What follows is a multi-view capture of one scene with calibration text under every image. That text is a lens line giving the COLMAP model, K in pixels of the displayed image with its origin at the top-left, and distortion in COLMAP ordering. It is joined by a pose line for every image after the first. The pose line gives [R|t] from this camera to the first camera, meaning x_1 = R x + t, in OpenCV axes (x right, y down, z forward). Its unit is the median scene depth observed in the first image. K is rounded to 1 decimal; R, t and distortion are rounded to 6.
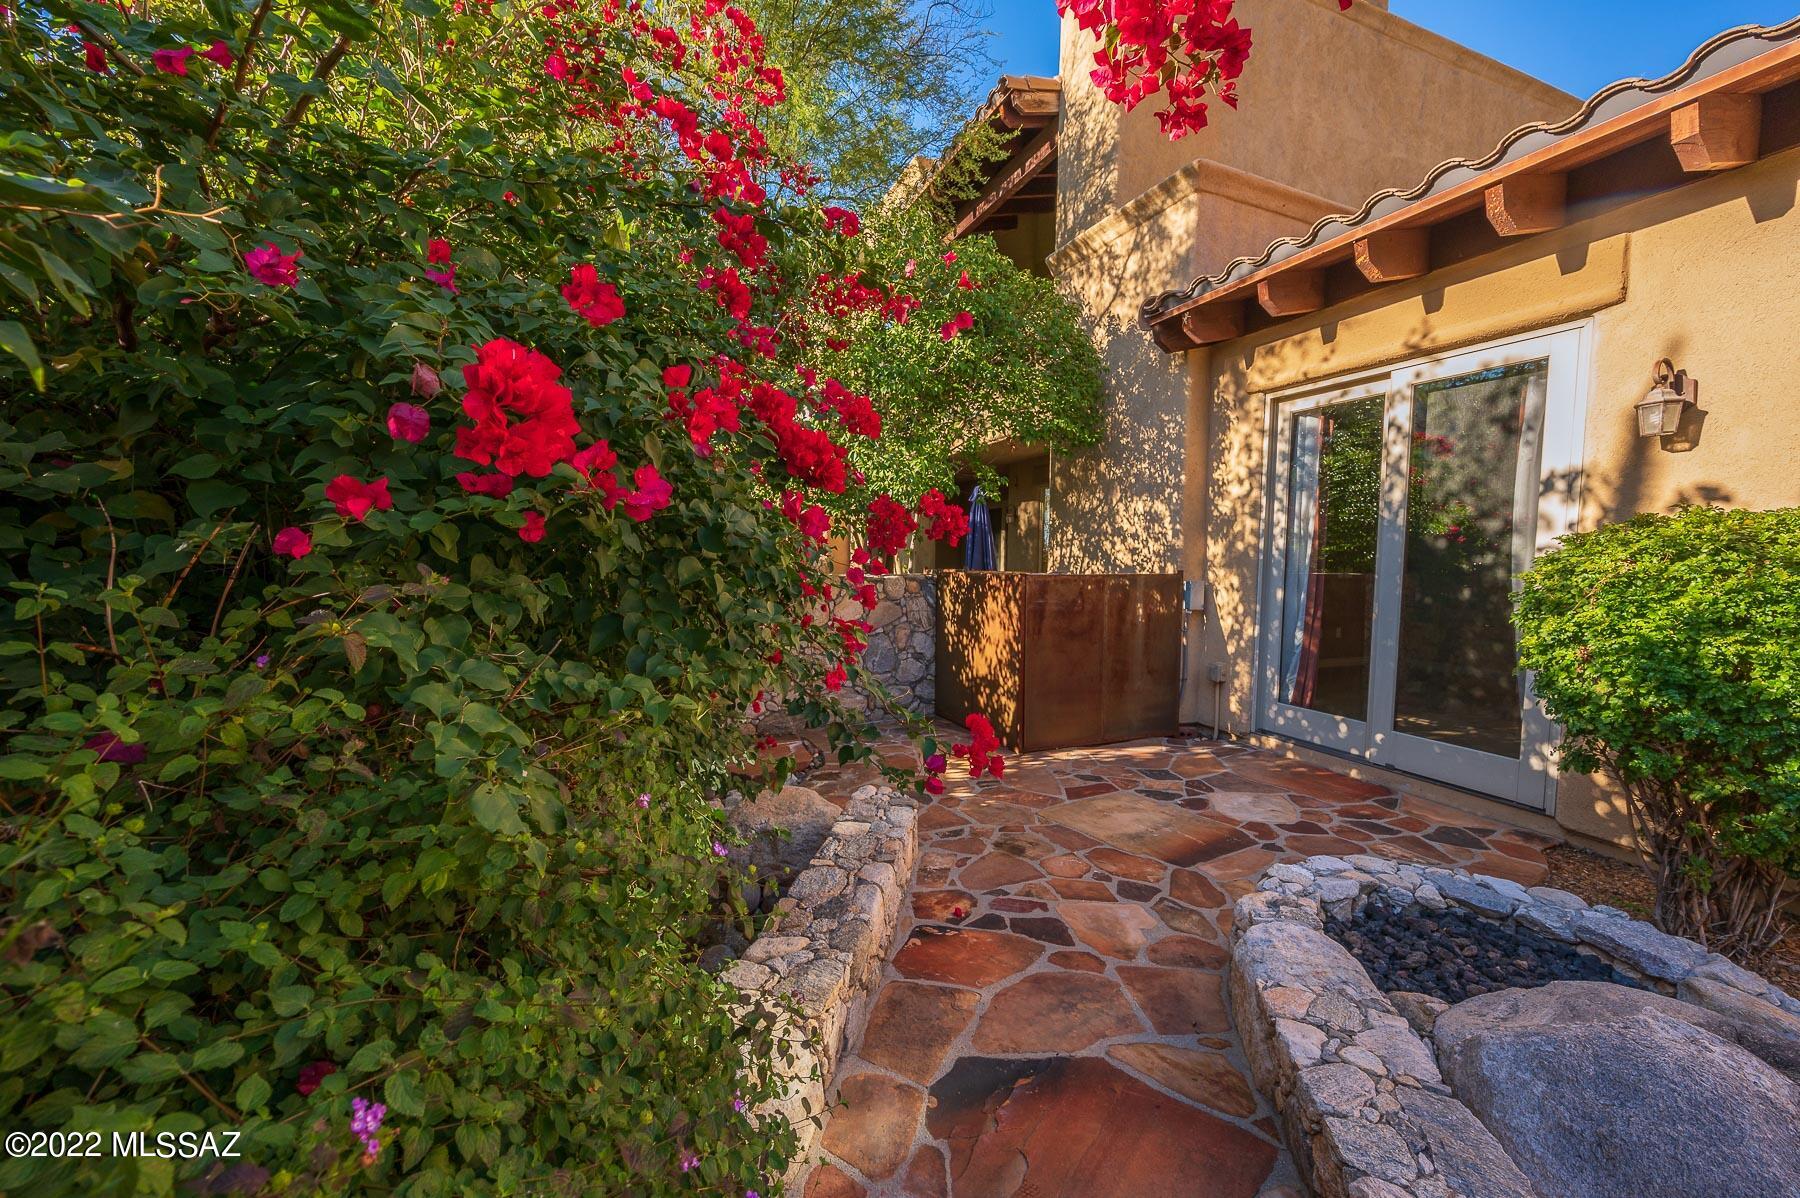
lens RADIAL K [[707.6, 0, 899.9], [0, 707.6, 609.3], [0, 0, 1]] dist [0.000763, -0.000174]
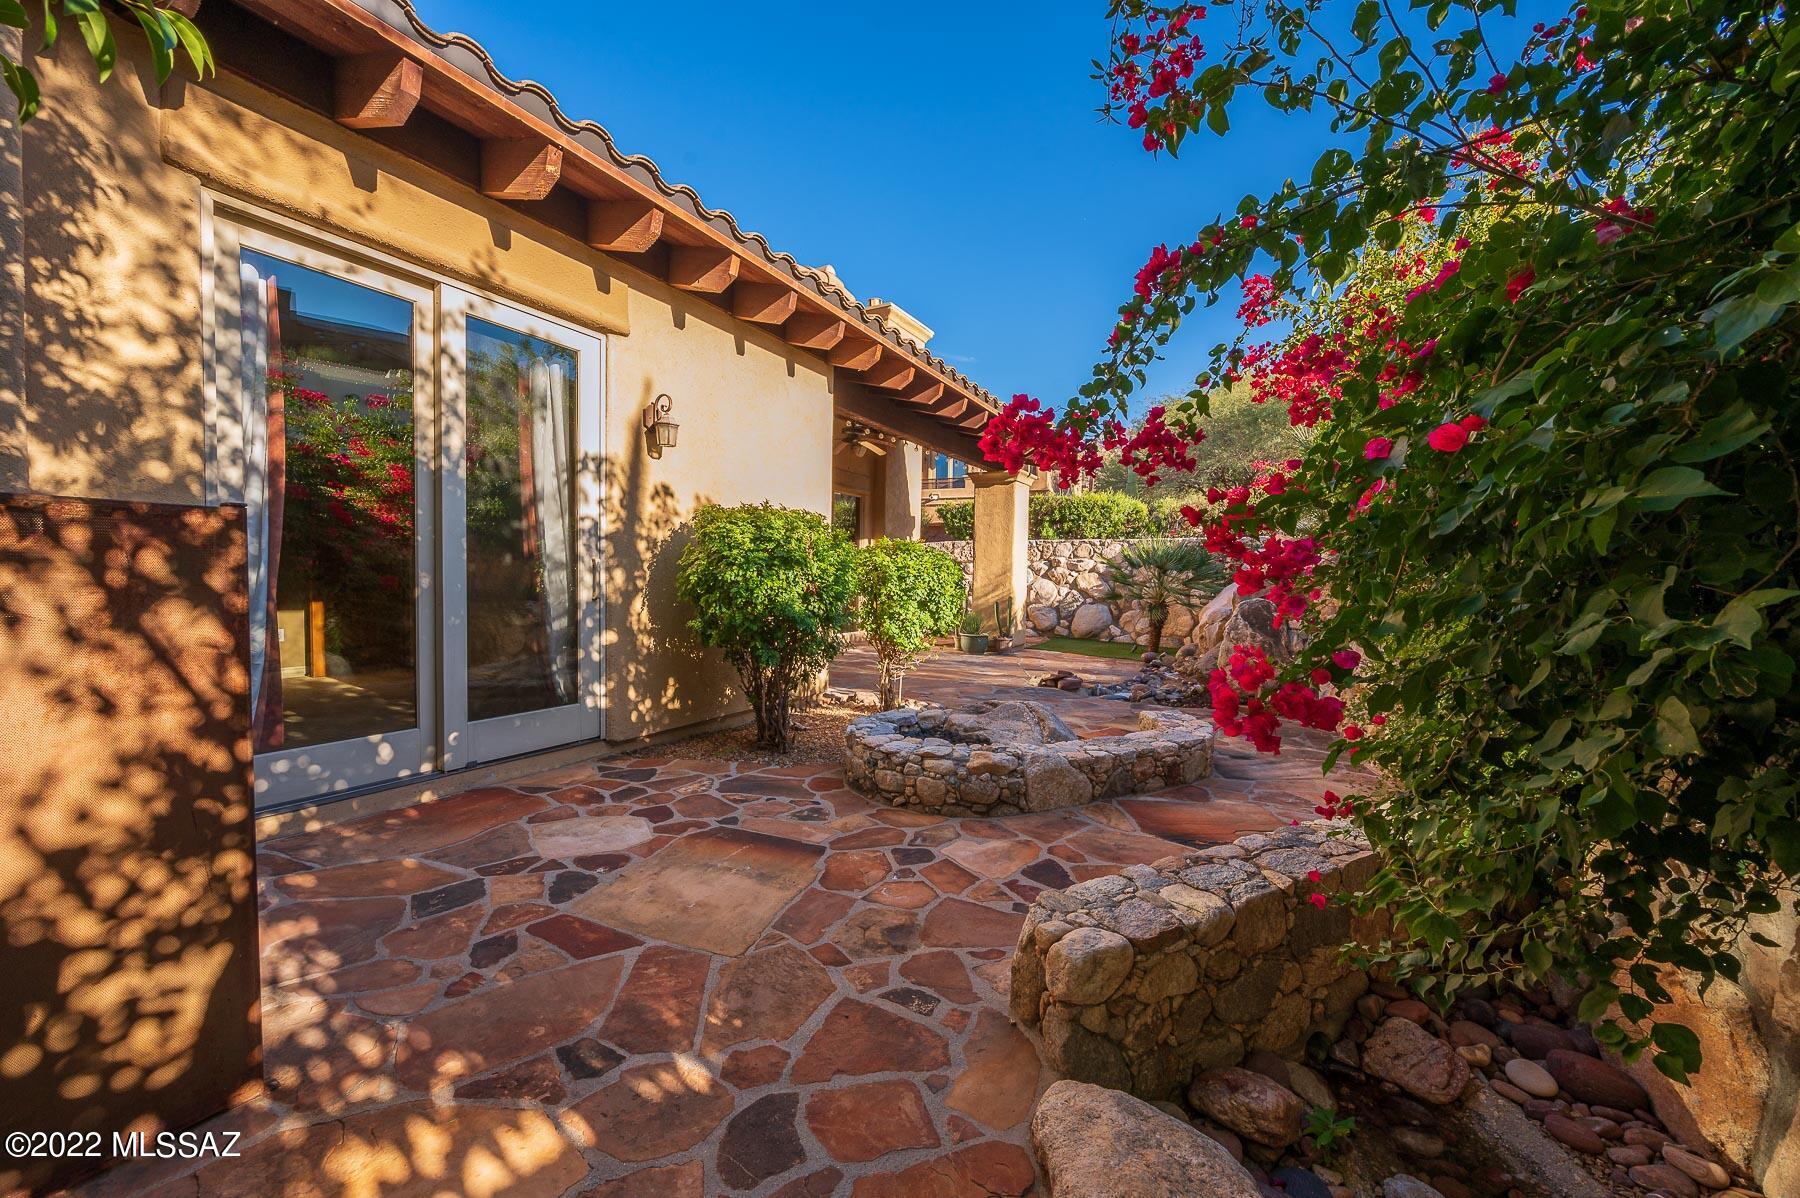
lens RADIAL K [[707.6, 0, 899.9], [0, 707.6, 609.3], [0, 0, 1]] dist [0.000763, -0.000174]
pose [[-0.638947, -0.056129, 0.767201, -0.275927], [0.036526, 0.993996, 0.103141, -0.031471], [-0.768383, 0.093924, -0.633060, 1.133248]]
